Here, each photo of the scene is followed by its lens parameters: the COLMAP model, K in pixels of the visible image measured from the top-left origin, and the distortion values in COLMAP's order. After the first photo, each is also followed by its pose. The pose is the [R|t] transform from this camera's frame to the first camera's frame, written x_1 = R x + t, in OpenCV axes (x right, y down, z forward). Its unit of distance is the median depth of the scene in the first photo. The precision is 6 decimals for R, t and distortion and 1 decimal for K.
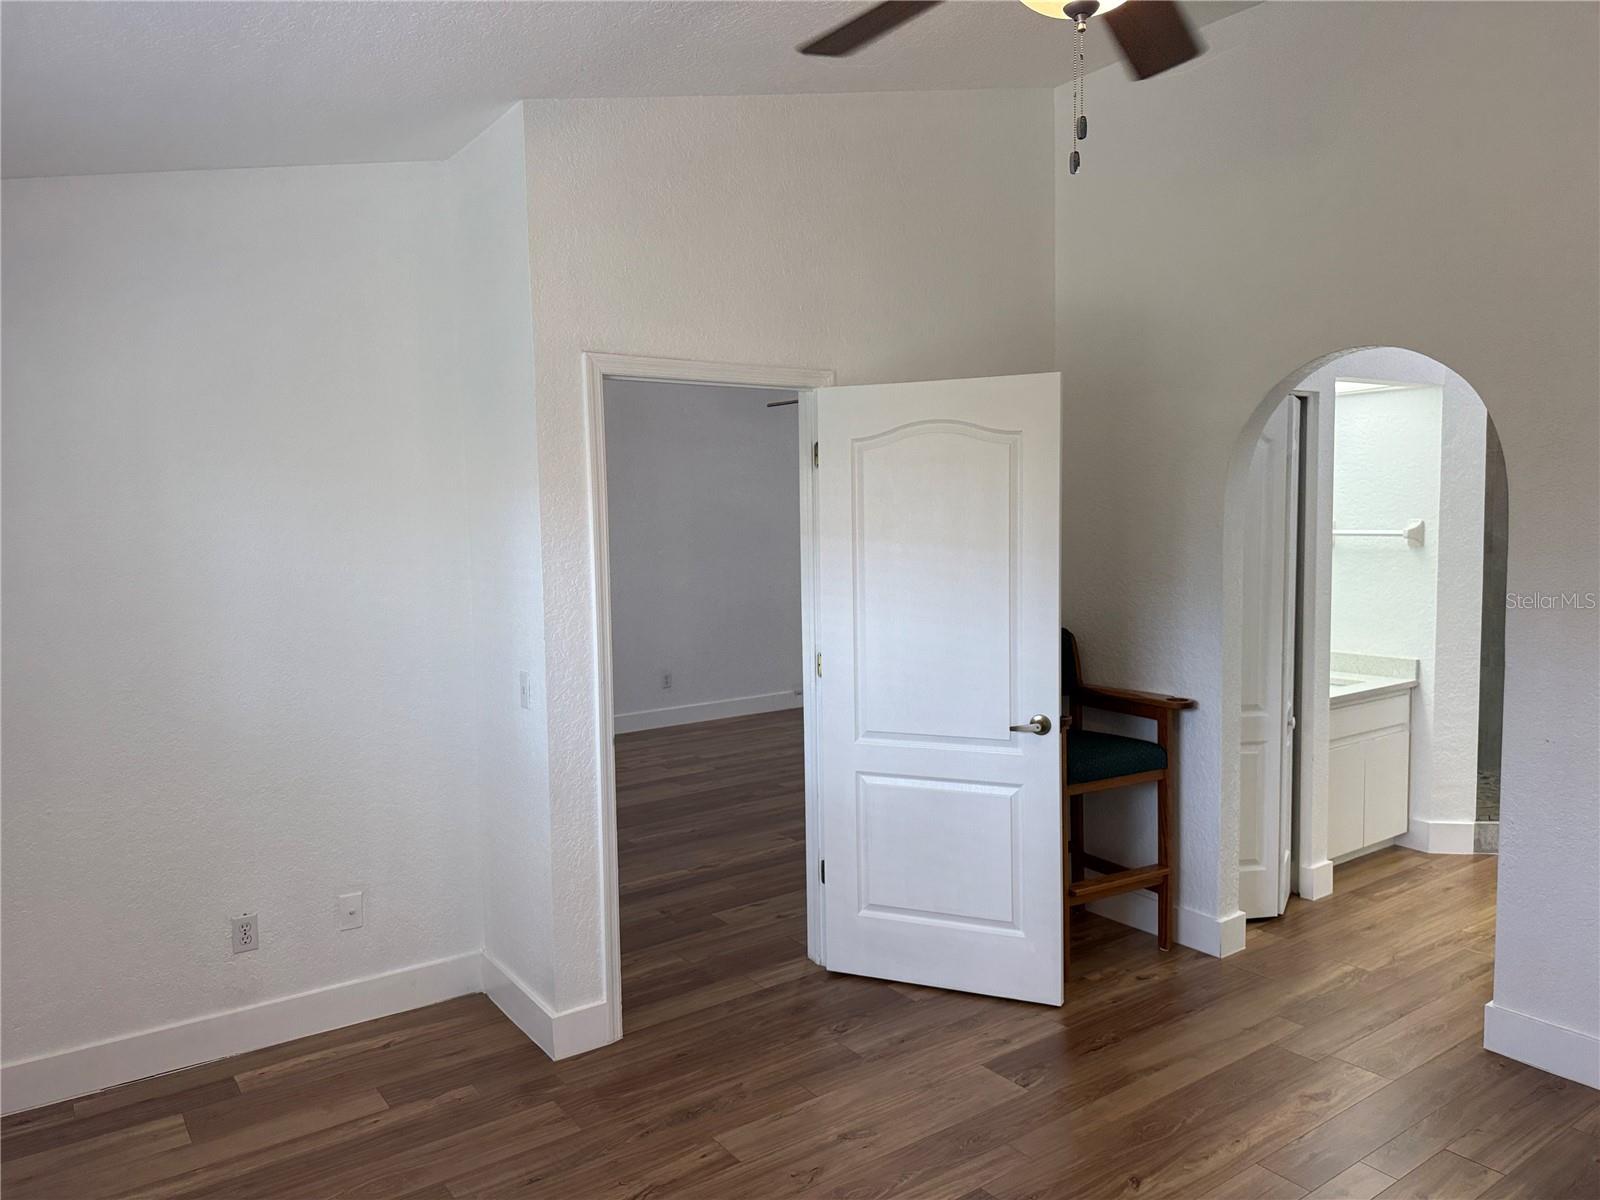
lens RADIAL K [[1140.5, 0, 794.7], [0, 1140.5, 593.1], [0, 0, 1]] dist [0.003308, -0.003981]
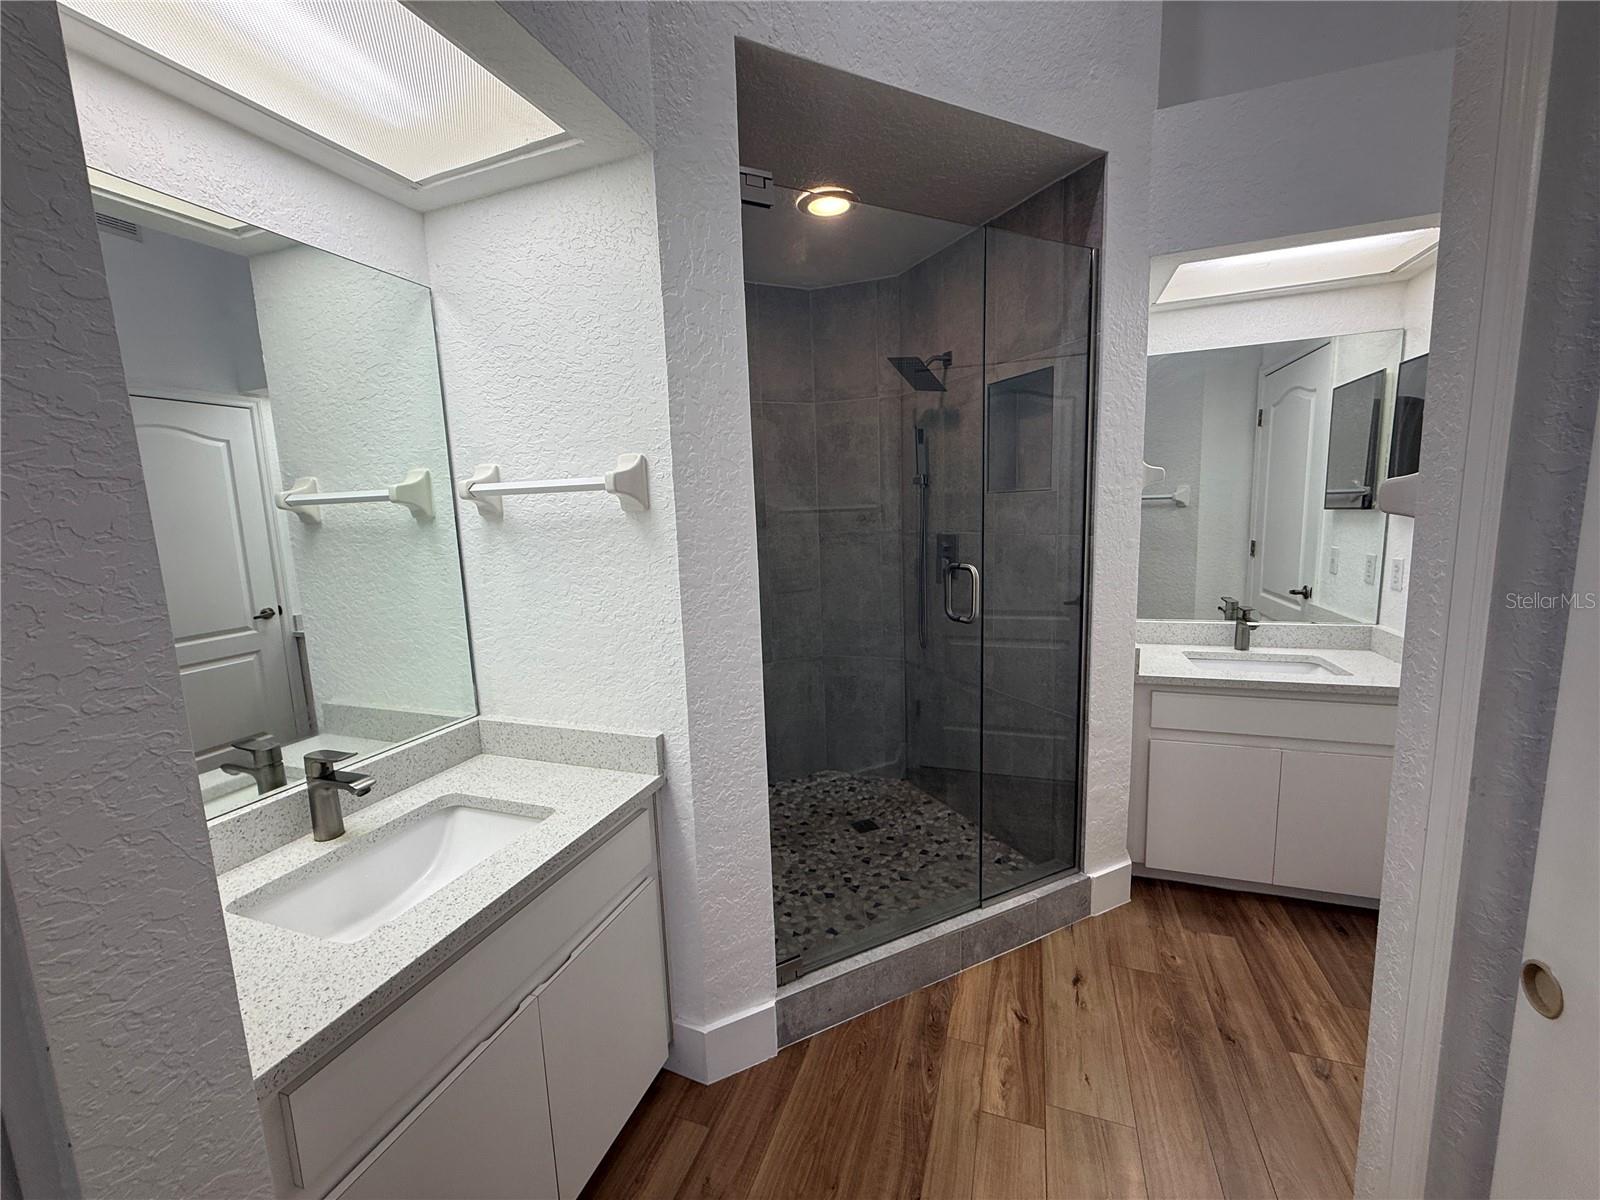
lens RADIAL K [[636.1, 0, 792.8], [0, 636.1, 600.6], [0, 0, 1]] dist [0.000846, 0.000064]
pose [[0.821789, -0.097767, 0.561341, 0.681676], [0.067695, 0.994944, 0.074183, -0.028321], [-0.565756, -0.022963, 0.824253, 1.134274]]
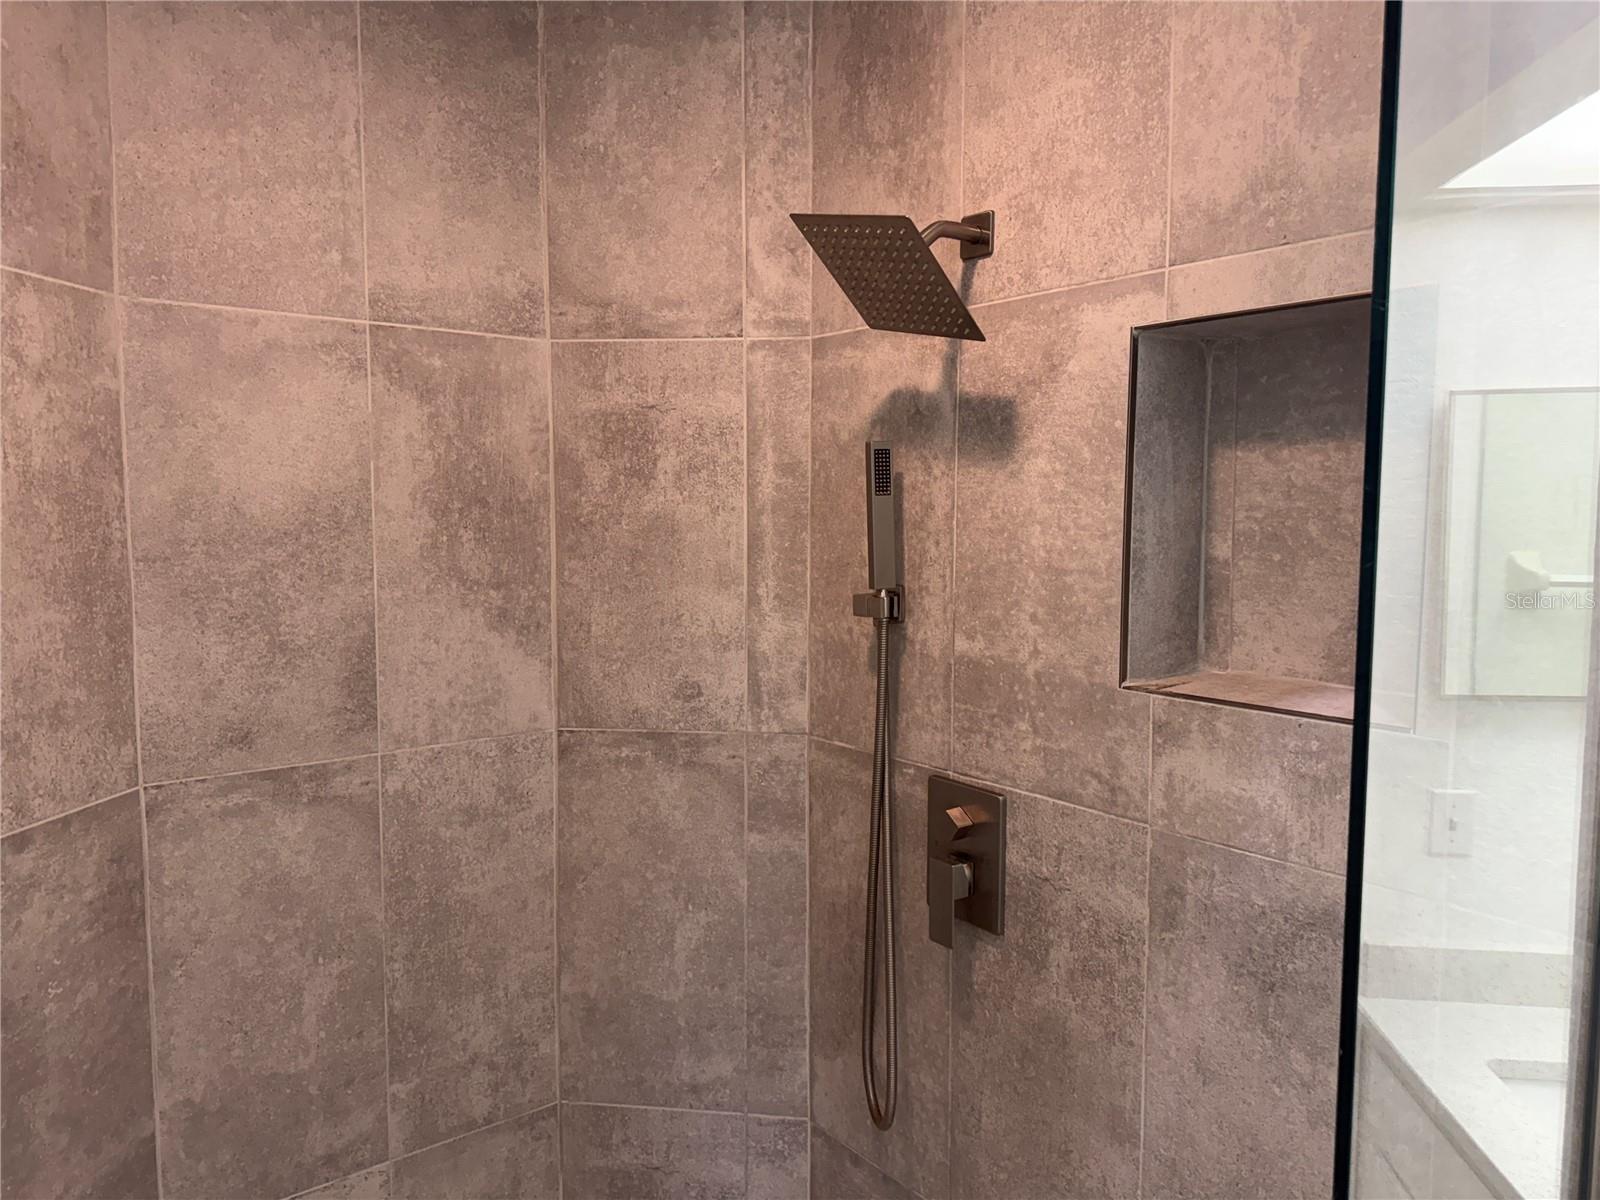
lens RADIAL K [[1129.1, 0, 802.4], [0, 1129.1, 605.4], [0, 0, 1]] dist [0.140525, -0.239810]
pose [[0.675133, -0.042644, 0.736462, 0.786810], [0.041544, 0.998941, 0.019758, -0.068025], [-0.736525, 0.017256, 0.676190, 1.259771]]
